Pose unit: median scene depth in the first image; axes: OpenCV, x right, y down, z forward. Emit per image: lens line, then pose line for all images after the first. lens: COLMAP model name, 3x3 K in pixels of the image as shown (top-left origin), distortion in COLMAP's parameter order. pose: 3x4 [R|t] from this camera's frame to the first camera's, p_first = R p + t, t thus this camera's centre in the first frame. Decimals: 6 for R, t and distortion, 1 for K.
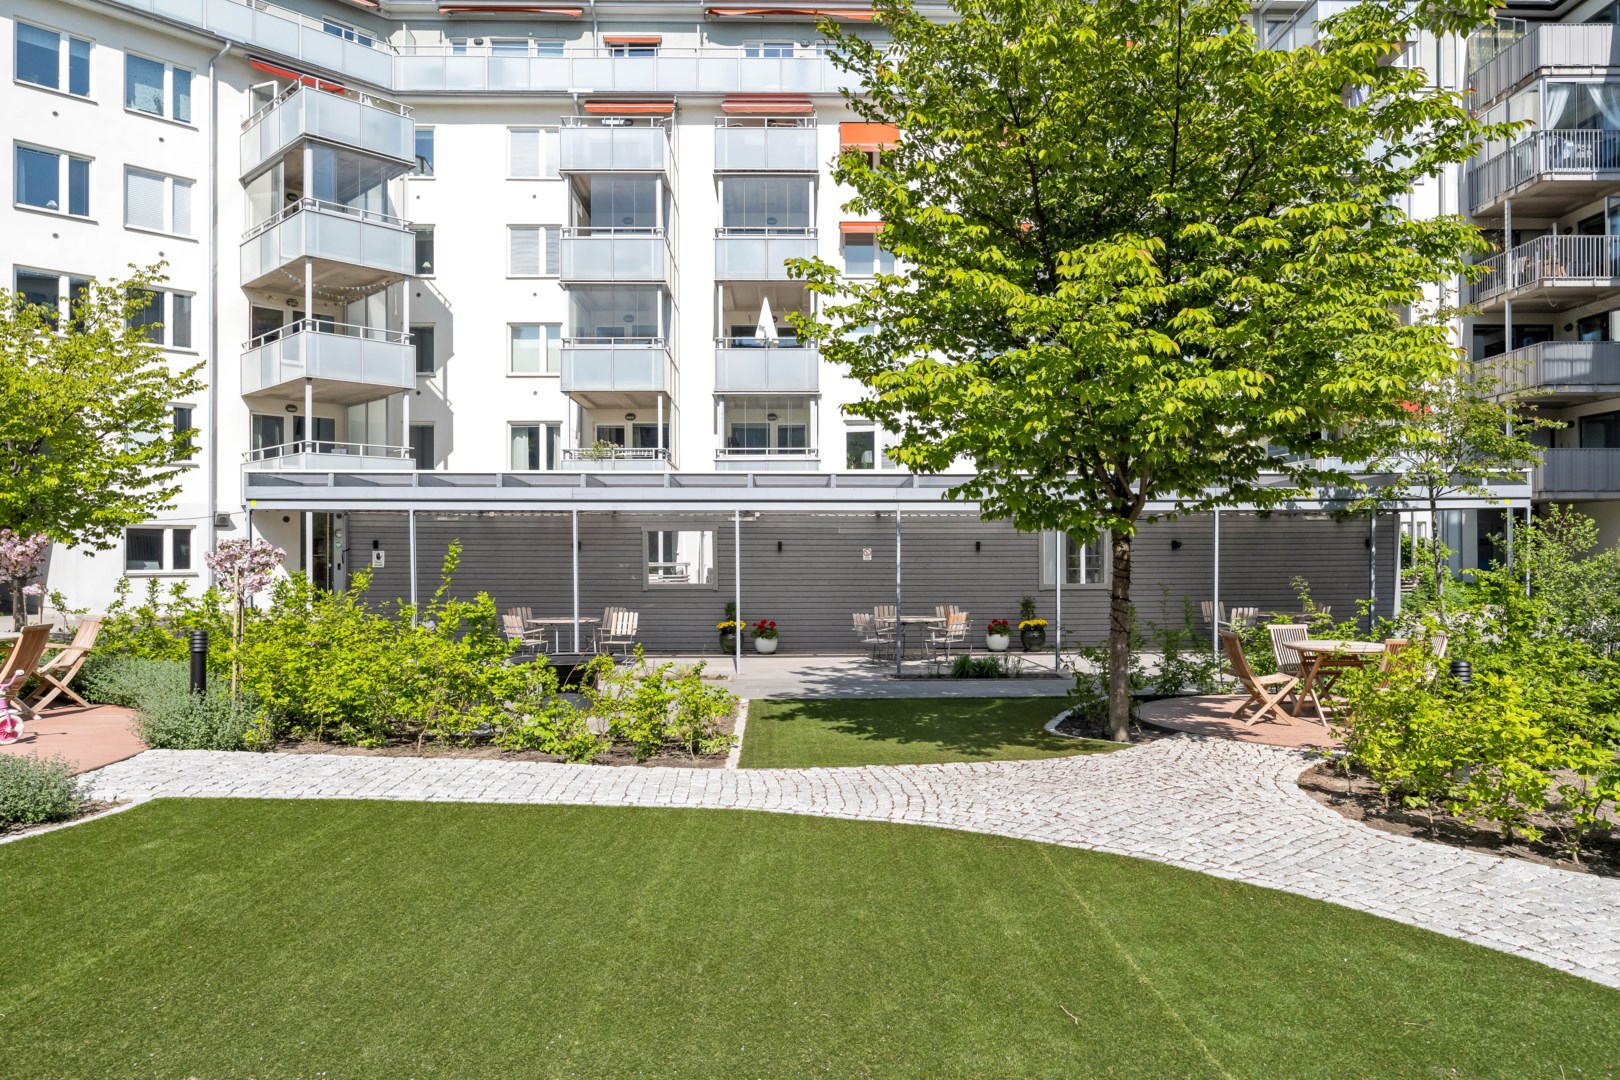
lens RADIAL K [[1069.0, 0, 807.2], [0, 1069.0, 542.8], [0, 0, 1]] dist [0.002073, -0.002936]
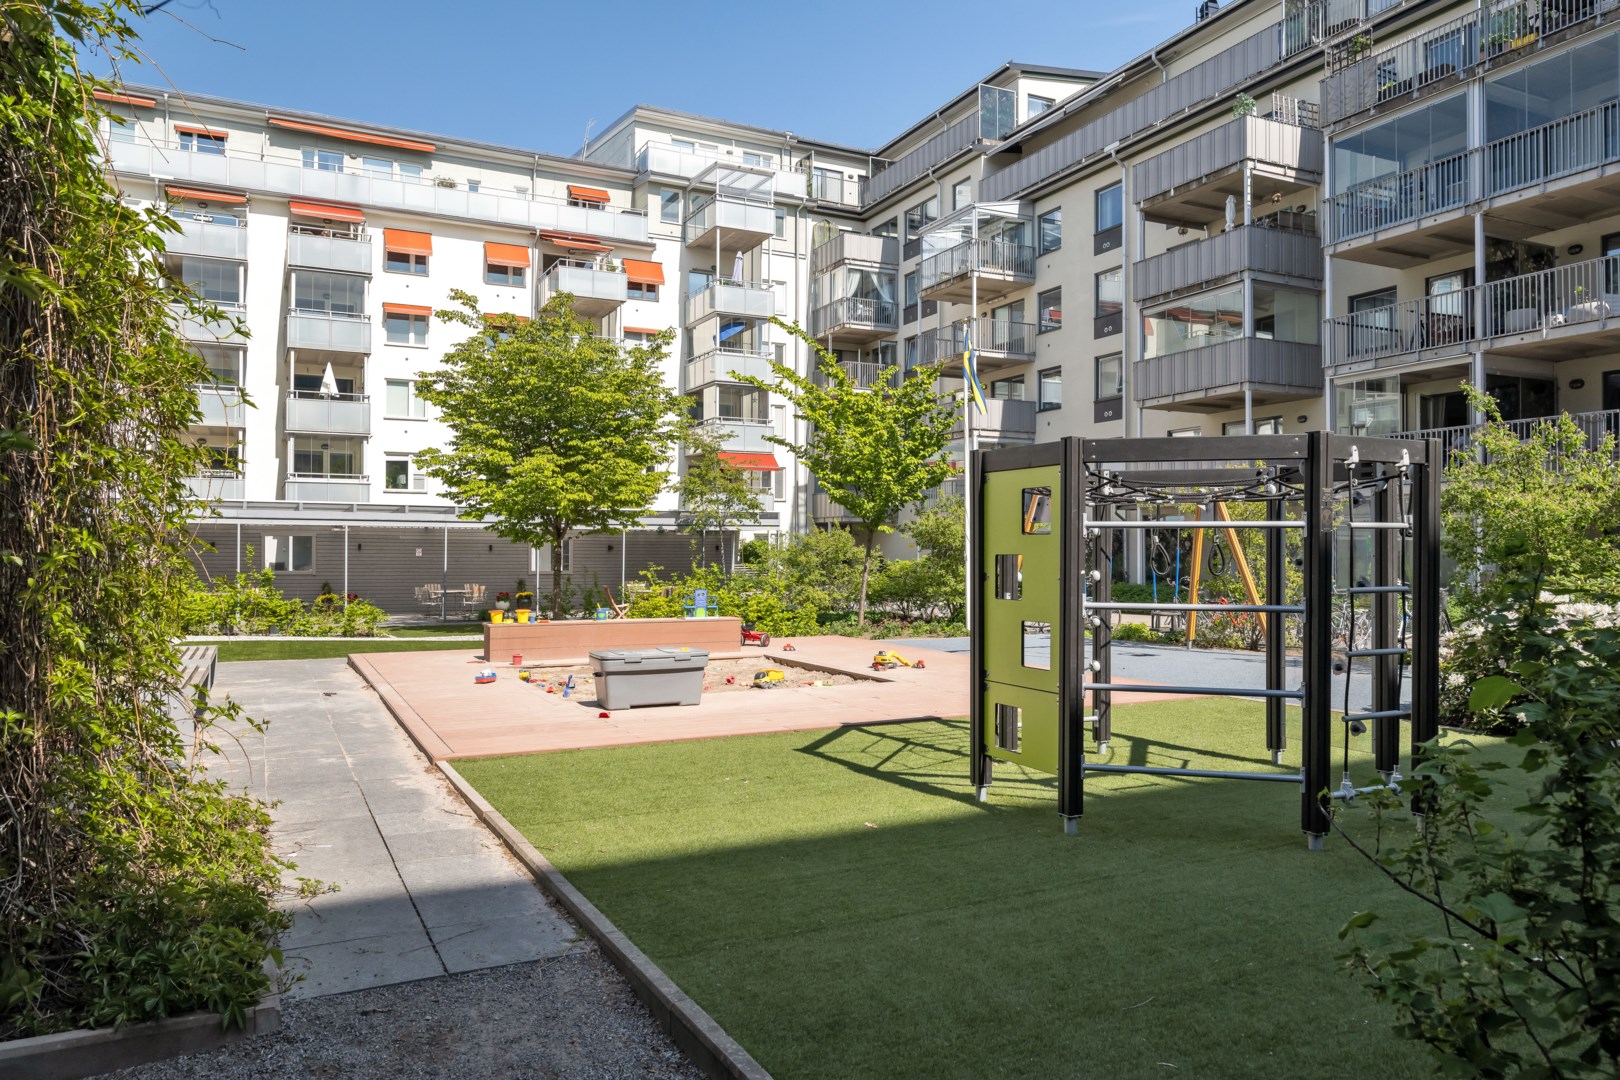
lens RADIAL K [[1069.0, 0, 804.5], [0, 1069.0, 540.9], [0, 0, 1]] dist [0.002073, -0.002936]
pose [[0.898312, 0.011162, 0.439216, -0.083541], [-0.010031, 0.999938, -0.004896, -0.002803], [-0.439243, -0.000008, 0.898368, -0.444467]]
